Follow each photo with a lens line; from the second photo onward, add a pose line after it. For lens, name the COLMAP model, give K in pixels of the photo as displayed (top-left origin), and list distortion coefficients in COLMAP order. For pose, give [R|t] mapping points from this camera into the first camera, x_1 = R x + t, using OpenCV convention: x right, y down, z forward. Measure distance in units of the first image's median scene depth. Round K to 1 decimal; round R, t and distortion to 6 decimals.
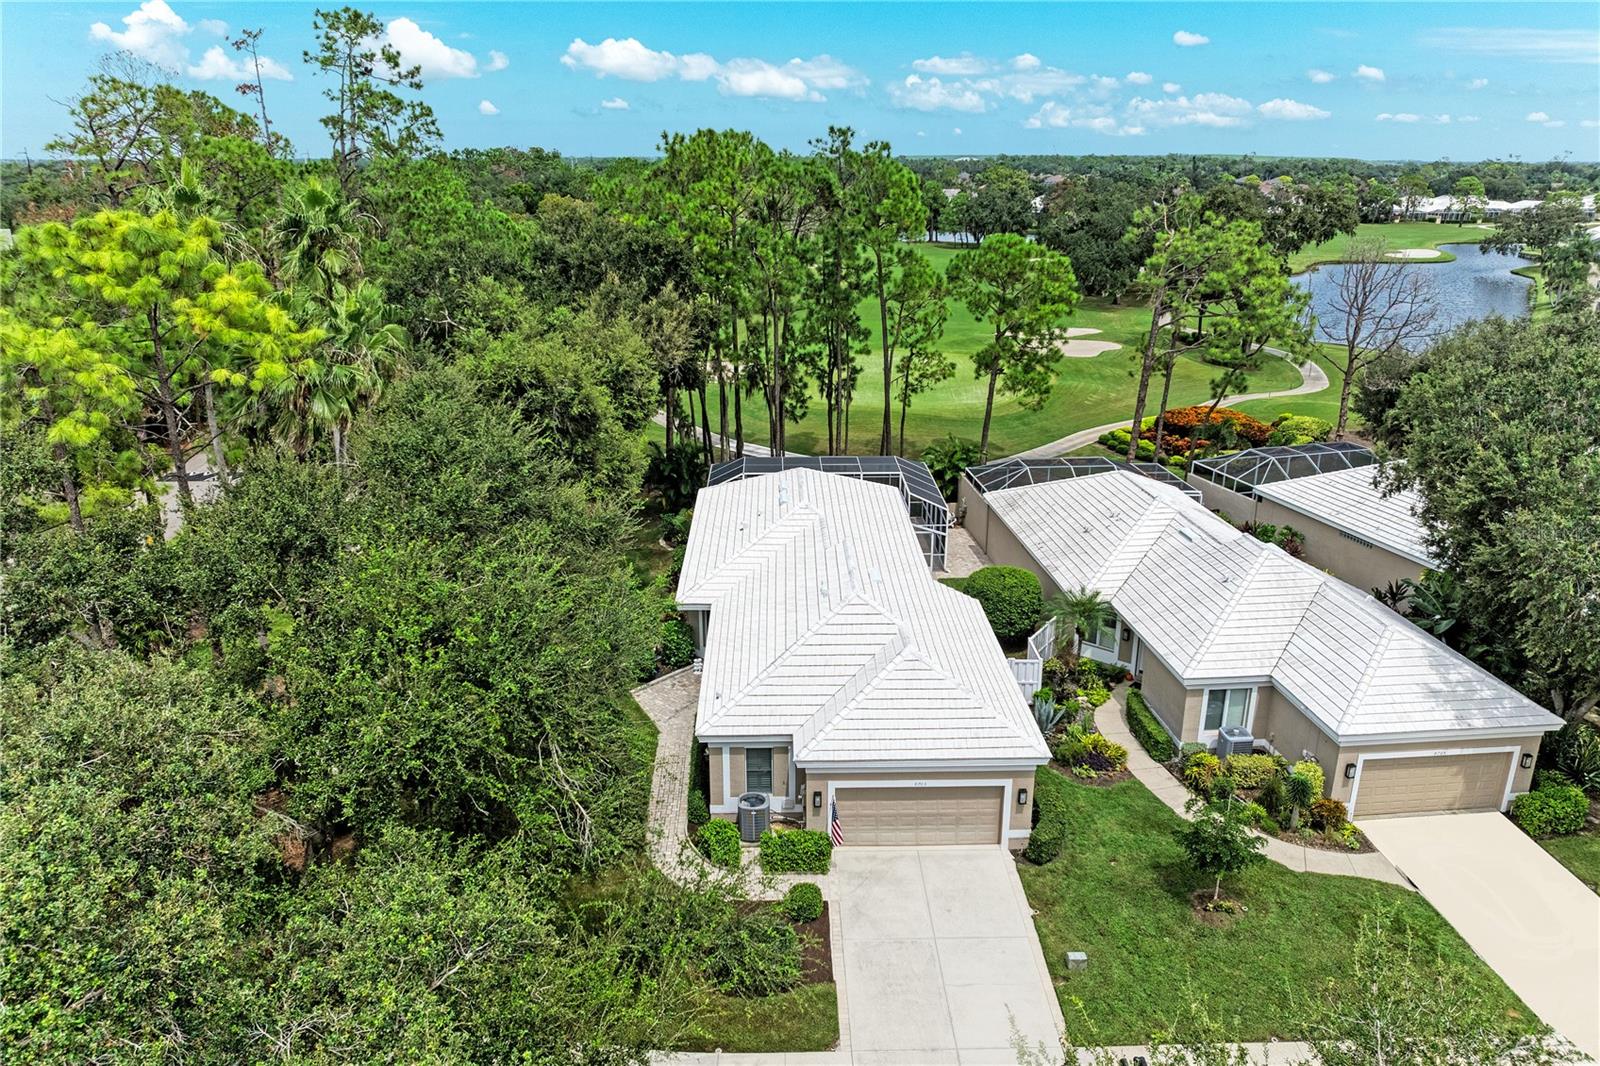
lens RADIAL K [[1129.2, 0, 800.0], [0, 1129.2, 533.0], [0, 0, 1]] dist [-0.010798, -0.005423]
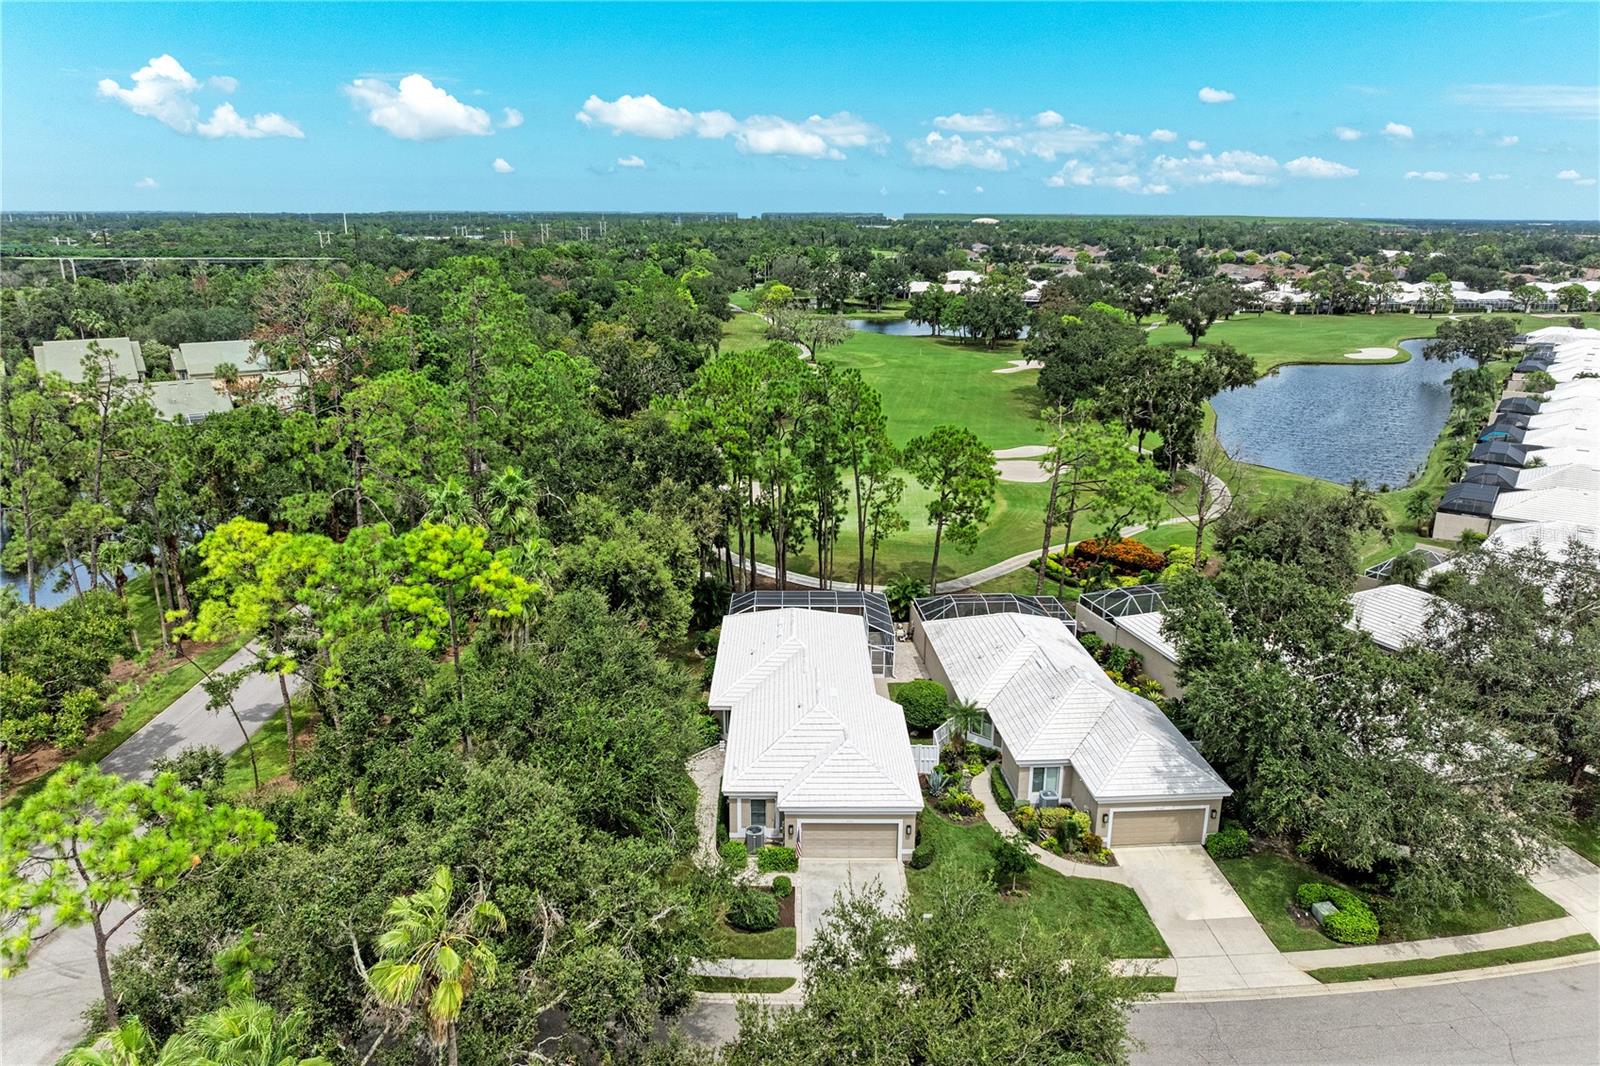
lens RADIAL K [[1129.2, 0, 800.0], [0, 1129.2, 533.0], [0, 0, 1]] dist [-0.010798, -0.005423]
pose [[0.999798, 0.010671, -0.017042, 0.042071], [-0.011388, 0.999029, -0.042571, -0.114767], [0.016571, 0.042756, 0.998948, -0.591253]]
